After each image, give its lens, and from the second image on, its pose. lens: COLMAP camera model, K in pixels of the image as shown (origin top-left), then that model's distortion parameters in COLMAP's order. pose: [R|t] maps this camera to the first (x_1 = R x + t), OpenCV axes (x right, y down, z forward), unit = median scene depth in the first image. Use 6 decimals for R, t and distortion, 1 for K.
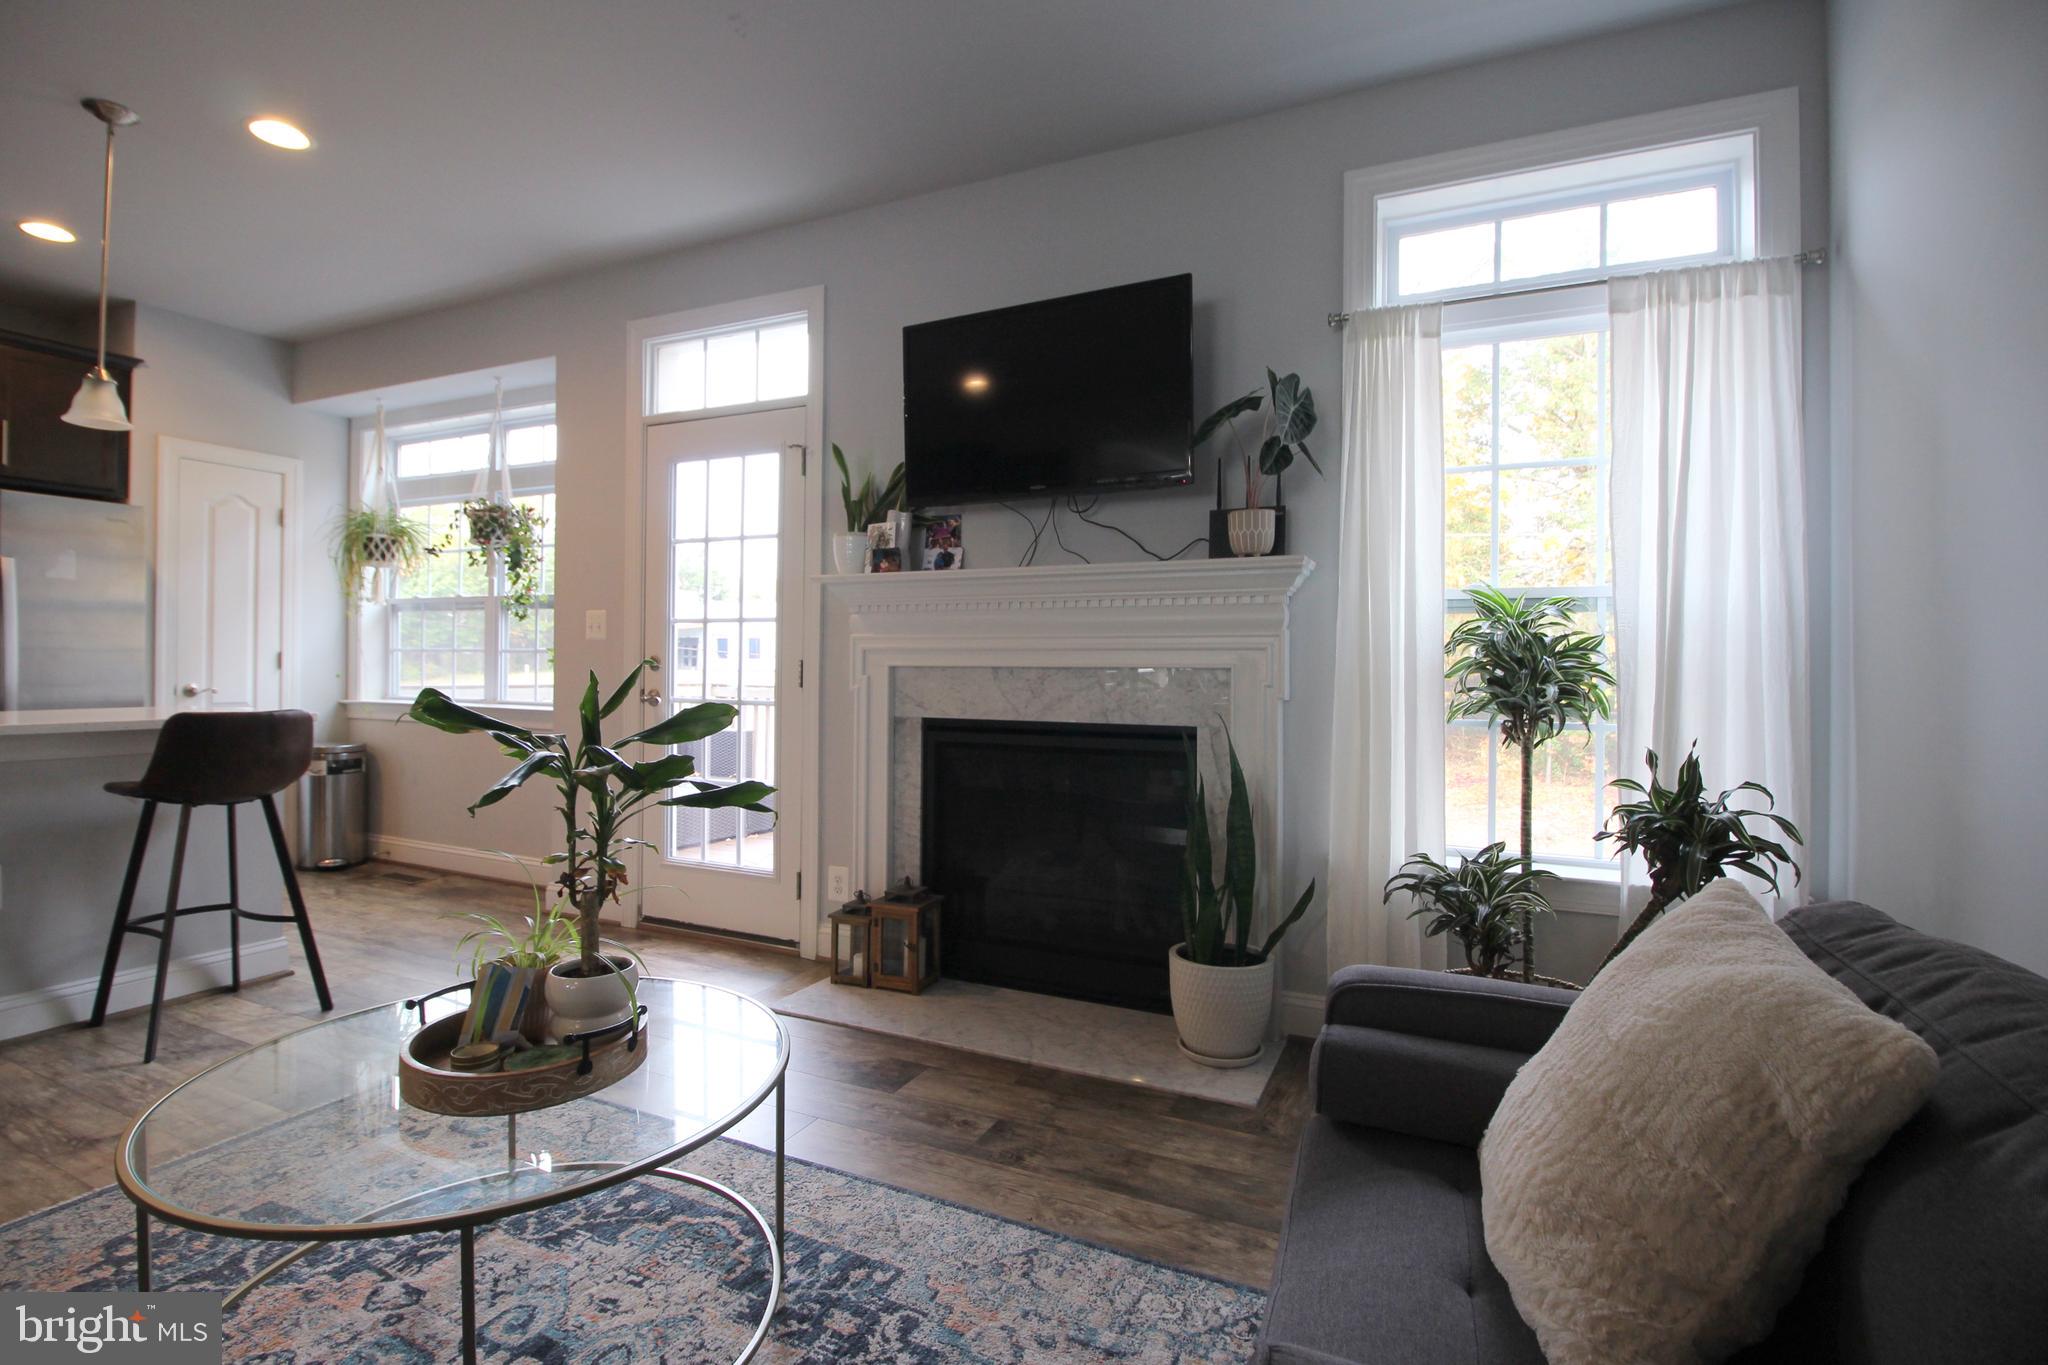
lens RADIAL K [[970.4, 0, 1018.4], [0, 970.4, 662.8], [0, 0, 1]] dist [-0.016639, -0.001155]
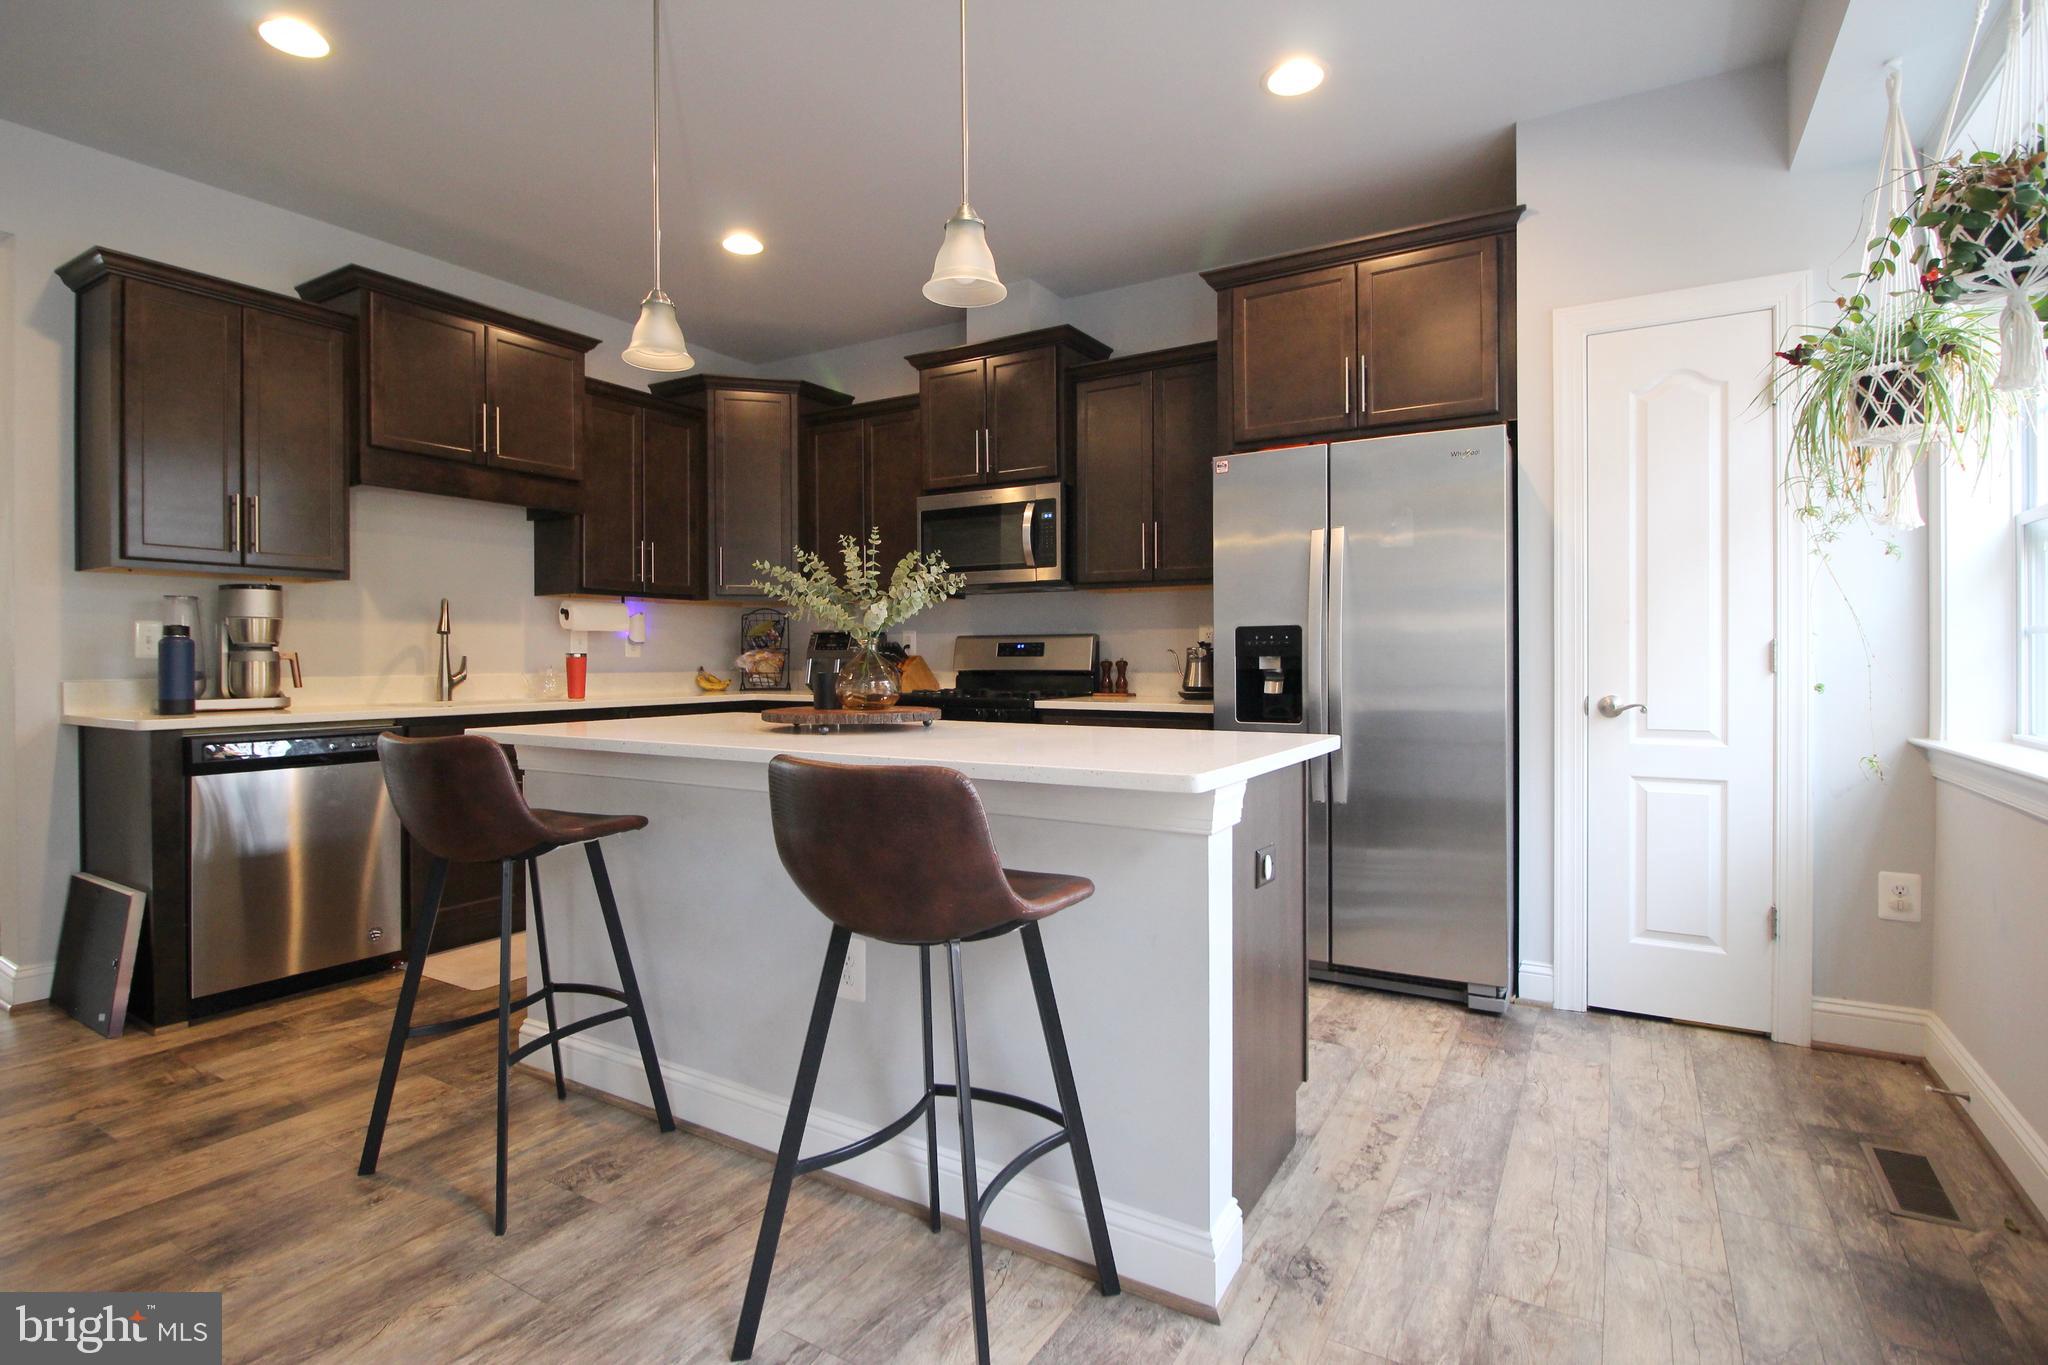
lens RADIAL K [[1001.9, 0, 1011.5], [0, 1001.9, 667.9], [0, 0, 1]] dist [-0.009864, -0.005037]
pose [[-0.109083, 0.002535, -0.994029, -0.177639], [0.005943, 0.999981, 0.001898, 0.000075], [0.994015, -0.005701, -0.109096, 0.658005]]
